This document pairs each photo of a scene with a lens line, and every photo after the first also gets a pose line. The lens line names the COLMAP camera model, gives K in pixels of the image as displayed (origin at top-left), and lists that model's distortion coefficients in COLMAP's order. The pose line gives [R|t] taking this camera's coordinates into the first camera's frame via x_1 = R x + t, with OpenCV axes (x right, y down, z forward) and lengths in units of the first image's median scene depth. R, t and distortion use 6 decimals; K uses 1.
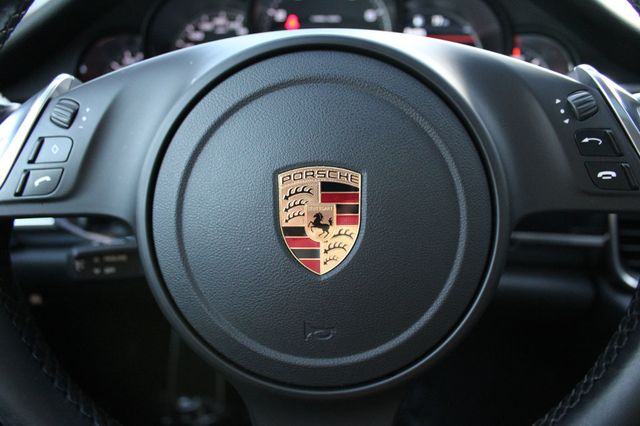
lens RADIAL K [[533.6, 0, 320.0], [0, 533.6, 213.0], [0, 0, 1]] dist [-0.176361, 0.137450]
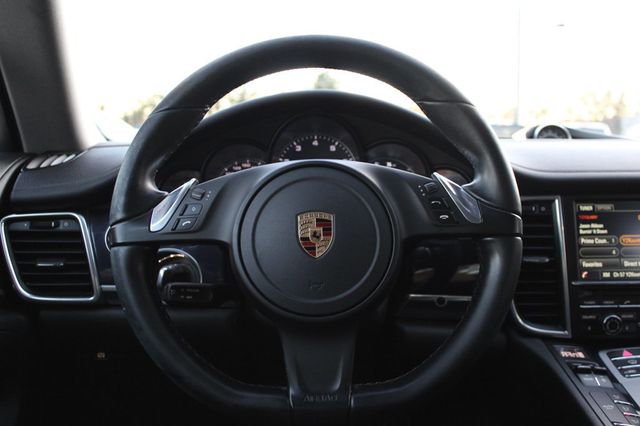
lens RADIAL K [[699.4, 0, 320.0], [0, 699.4, 213.0], [0, 0, 1]] dist [-0.082506, 0.024399]
pose [[0.999455, -0.005853, 0.032475, -0.079889], [0.015976, 0.946947, -0.320993, 0.904177], [-0.028873, 0.321337, 0.946525, -1.929755]]
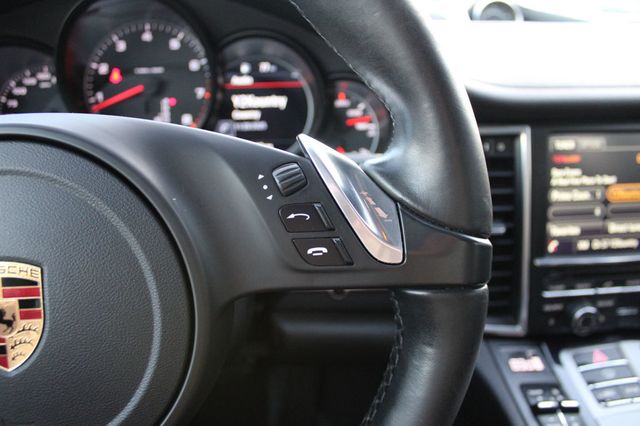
lens RADIAL K [[533.6, 0, 320.0], [0, 533.6, 213.0], [0, 0, 1]] dist [-0.176361, 0.137450]
pose [[0.994238, -0.043055, 0.098165, 0.487334], [0.046926, 0.998195, -0.037476, -0.111646], [-0.096375, 0.041866, 0.994464, 0.010156]]
